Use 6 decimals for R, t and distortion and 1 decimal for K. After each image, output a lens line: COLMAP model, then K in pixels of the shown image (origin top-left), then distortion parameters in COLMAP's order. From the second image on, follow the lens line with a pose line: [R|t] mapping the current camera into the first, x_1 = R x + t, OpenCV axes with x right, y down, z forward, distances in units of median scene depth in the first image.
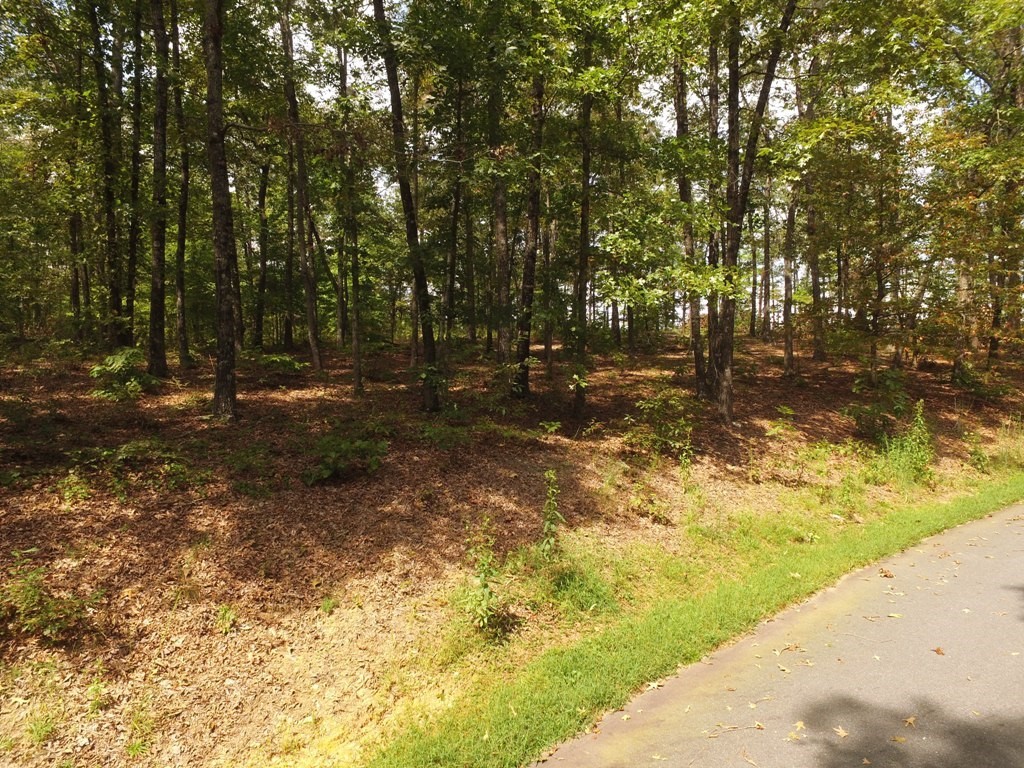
lens RADIAL K [[599.3, 0, 509.5], [0, 599.3, 381.8], [0, 0, 1]] dist [-0.011066, 0.015890]
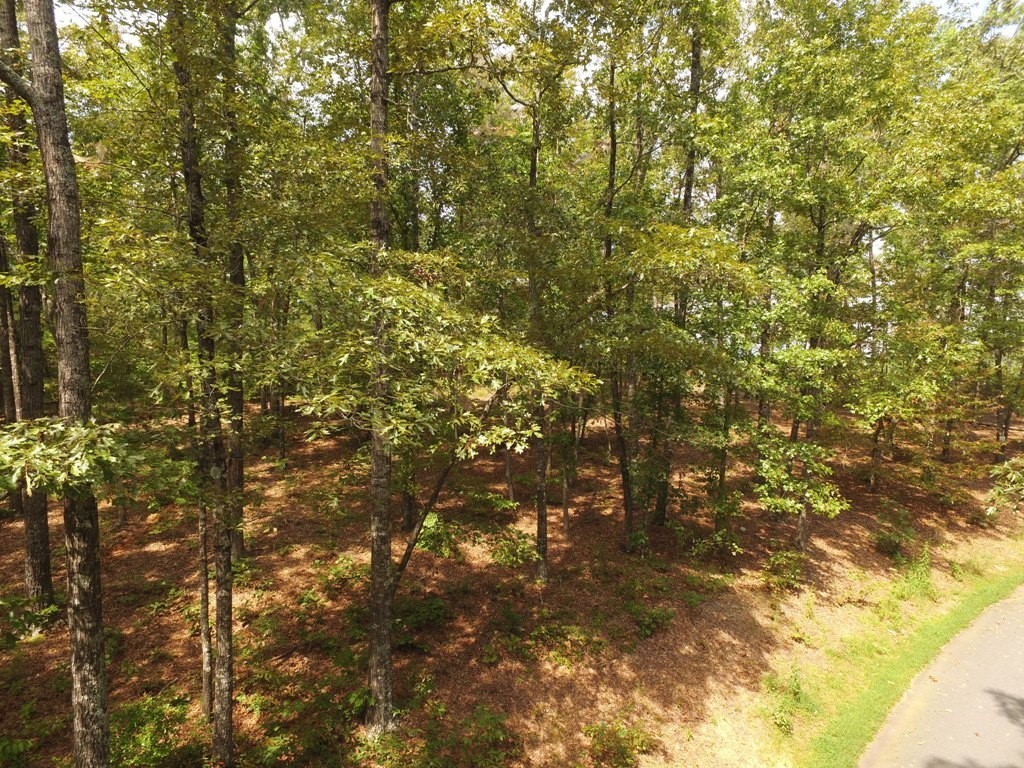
lens RADIAL K [[587.8, 0, 510.9], [0, 587.8, 385.7], [0, 0, 1]] dist [-0.002459, 0.004414]
pose [[0.995649, 0.023976, 0.090040, -0.796951], [-0.025362, 0.999576, 0.014274, -0.536127], [-0.089660, -0.016496, 0.995836, -0.639169]]
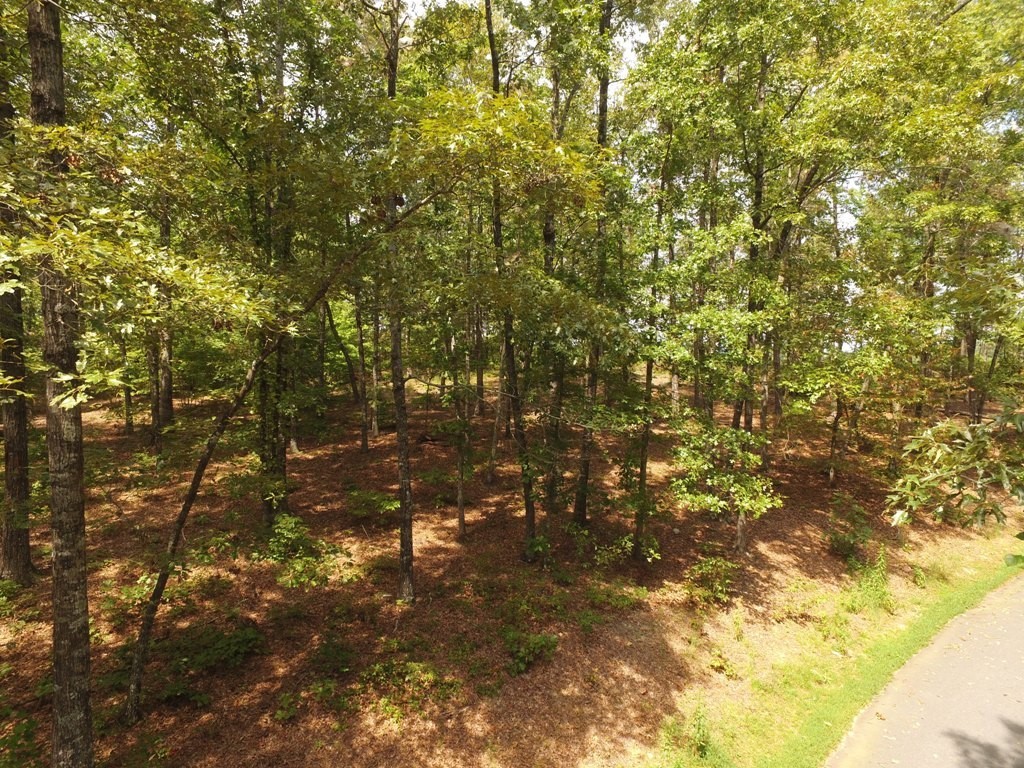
lens RADIAL K [[599.3, 0, 509.5], [0, 599.3, 381.8], [0, 0, 1]] dist [-0.011066, 0.015890]
pose [[0.992950, 0.018507, 0.117083, -0.456653], [-0.020068, 0.999725, 0.012173, -0.479028], [-0.116825, -0.014436, 0.993048, -0.355201]]
